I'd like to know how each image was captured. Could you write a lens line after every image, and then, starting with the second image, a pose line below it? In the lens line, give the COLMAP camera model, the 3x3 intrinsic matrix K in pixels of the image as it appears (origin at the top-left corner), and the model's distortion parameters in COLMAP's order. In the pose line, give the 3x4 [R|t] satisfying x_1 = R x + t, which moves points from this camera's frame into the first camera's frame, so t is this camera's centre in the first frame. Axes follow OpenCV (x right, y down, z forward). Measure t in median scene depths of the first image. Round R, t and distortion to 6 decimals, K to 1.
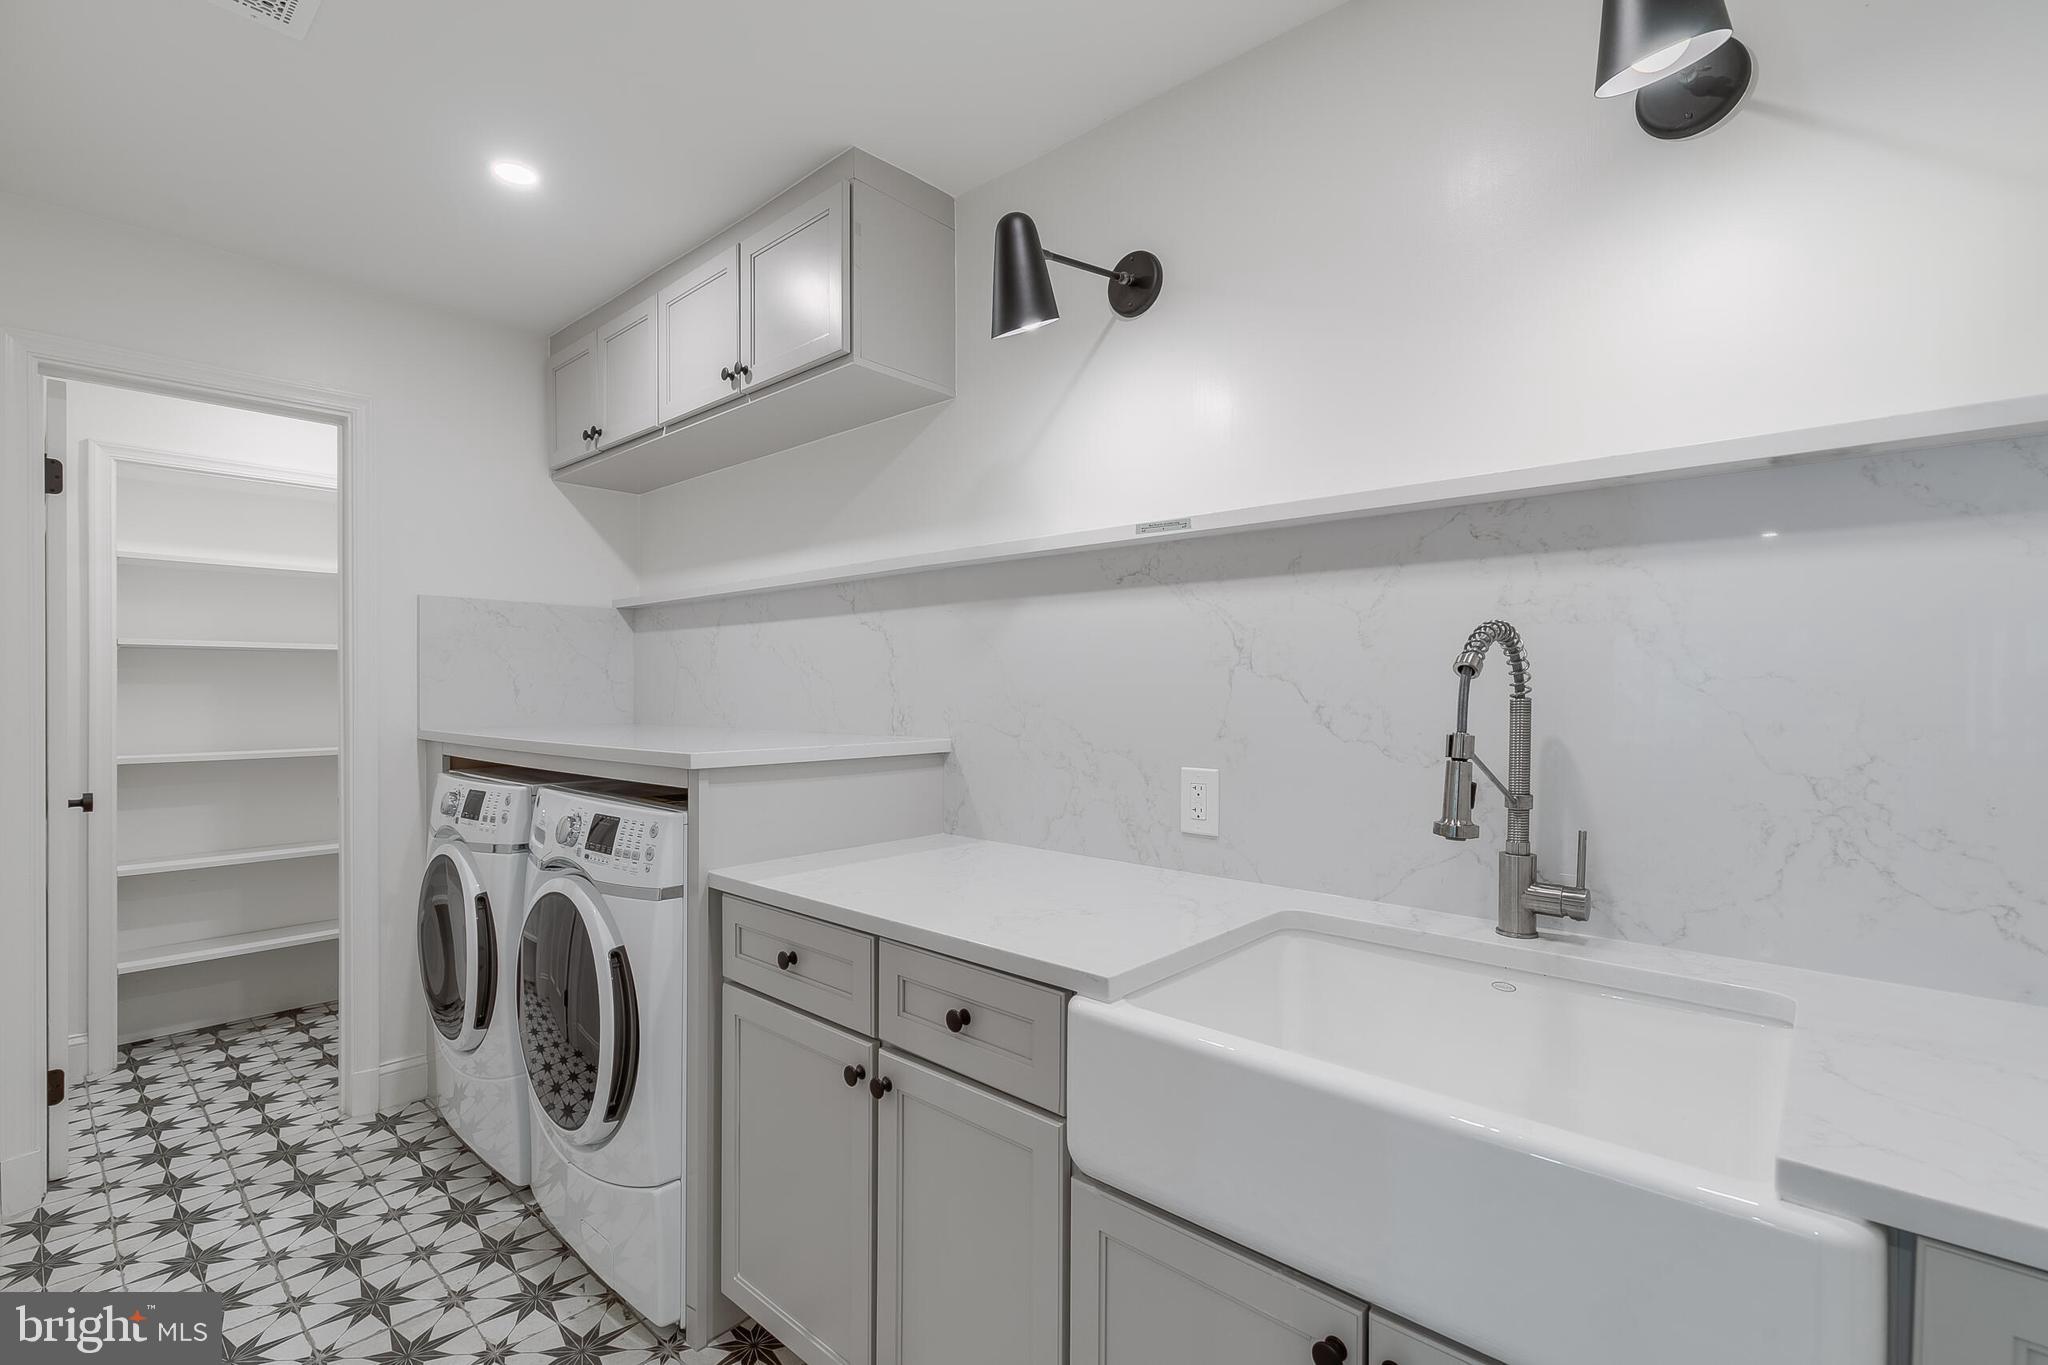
lens RADIAL K [[928.9, 0, 1004.8], [0, 928.9, 697.6], [0, 0, 1]] dist [0.009122, -0.001299]
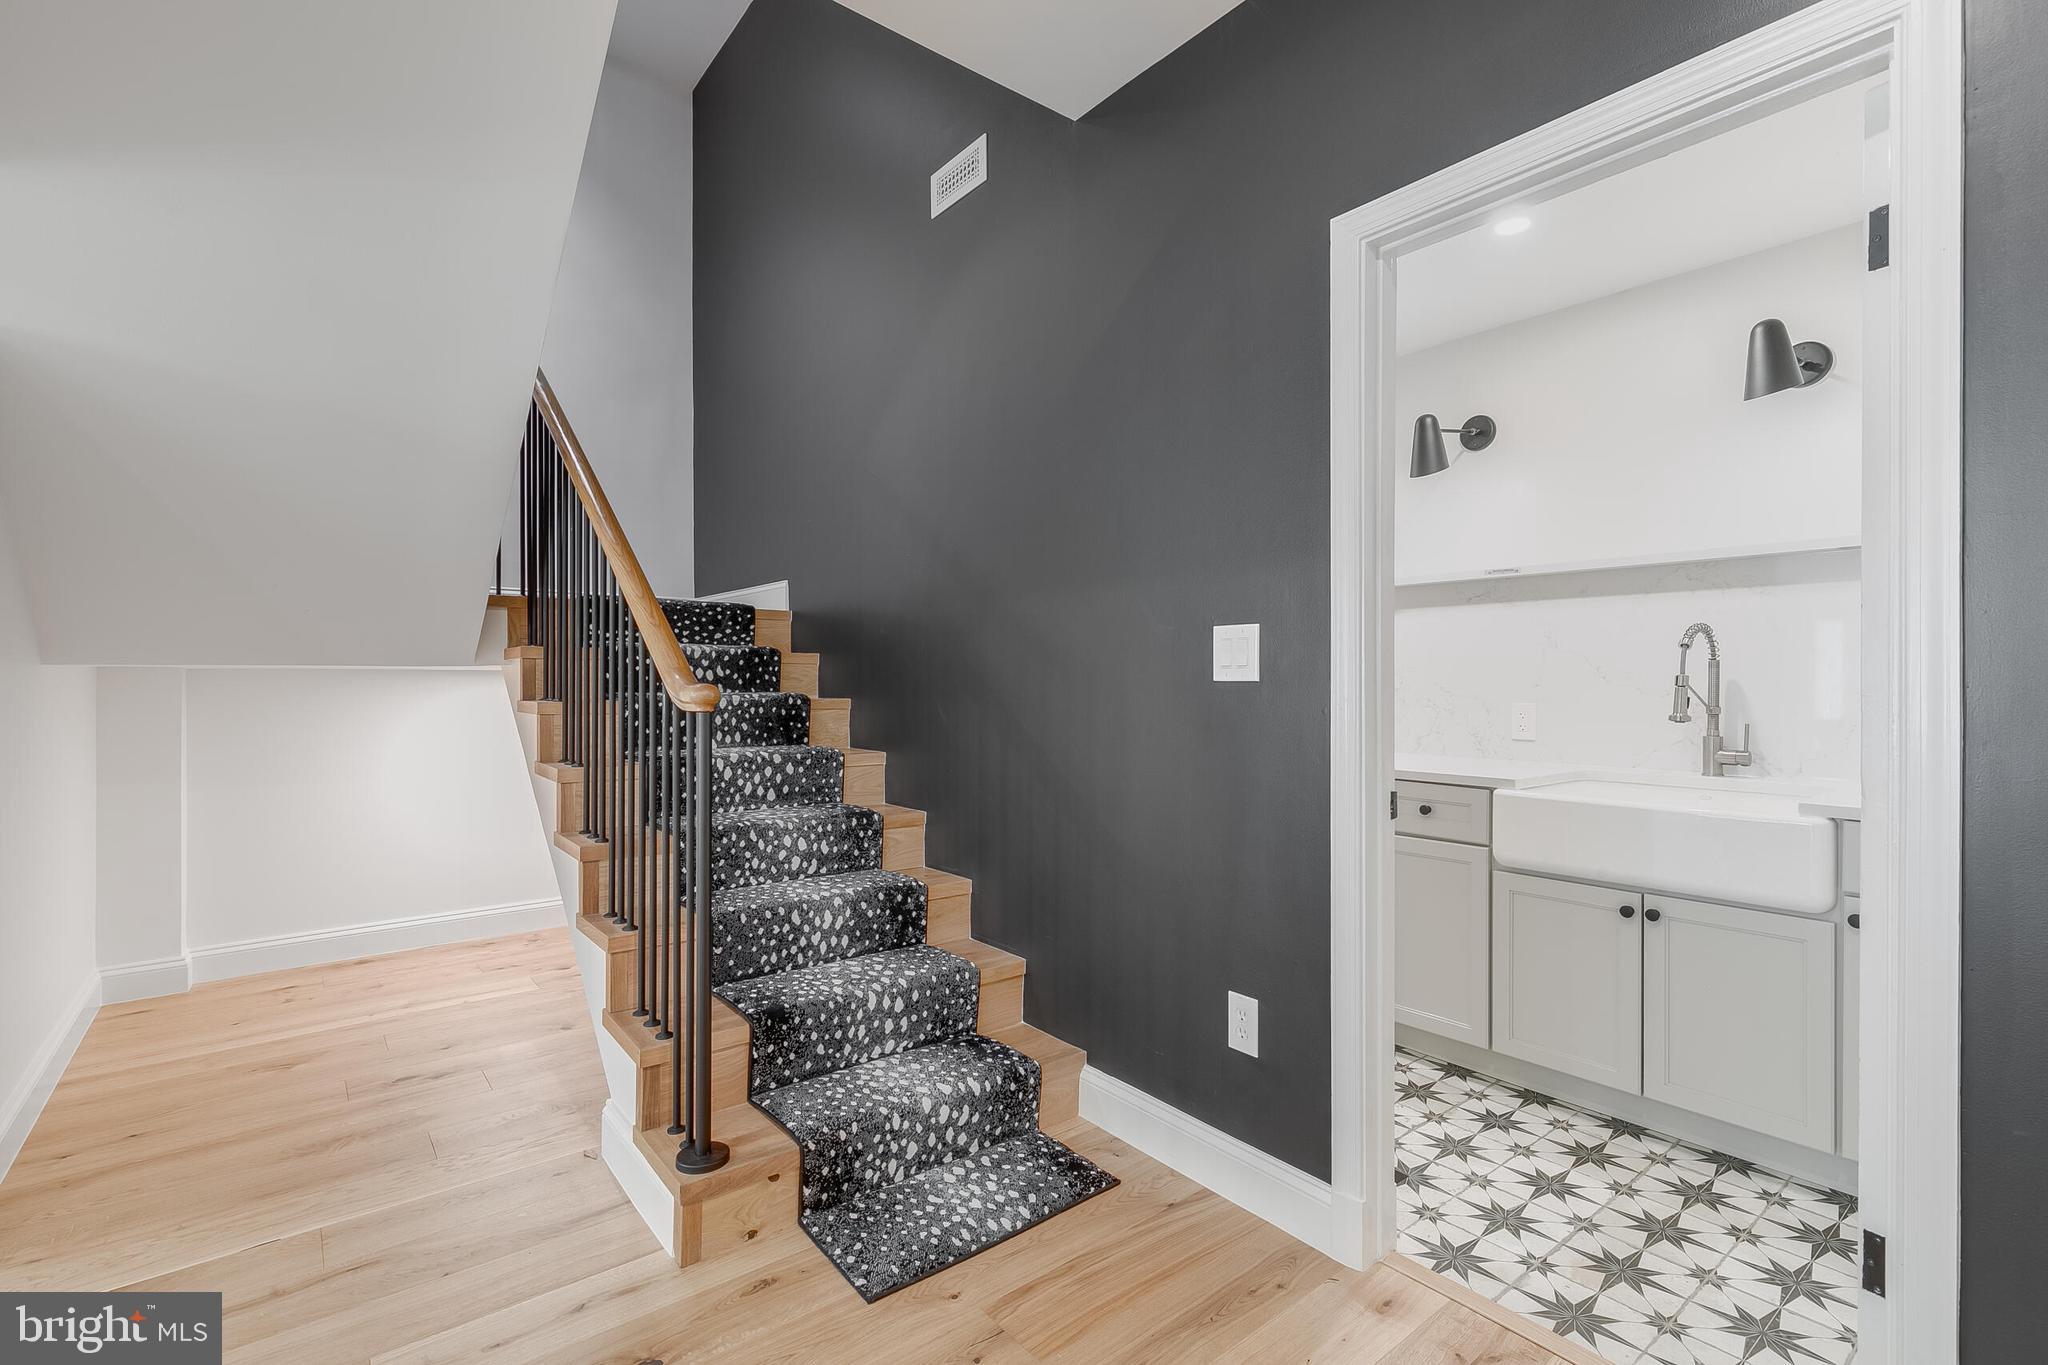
lens RADIAL K [[928.9, 0, 1022.4], [0, 928.9, 686.4], [0, 0, 1]] dist [0.009122, -0.001299]
pose [[0.987645, -0.001110, -0.156704, -0.653291], [0.000144, 0.999981, -0.006174, 0.074278], [0.156708, 0.006075, 0.987626, -1.318326]]
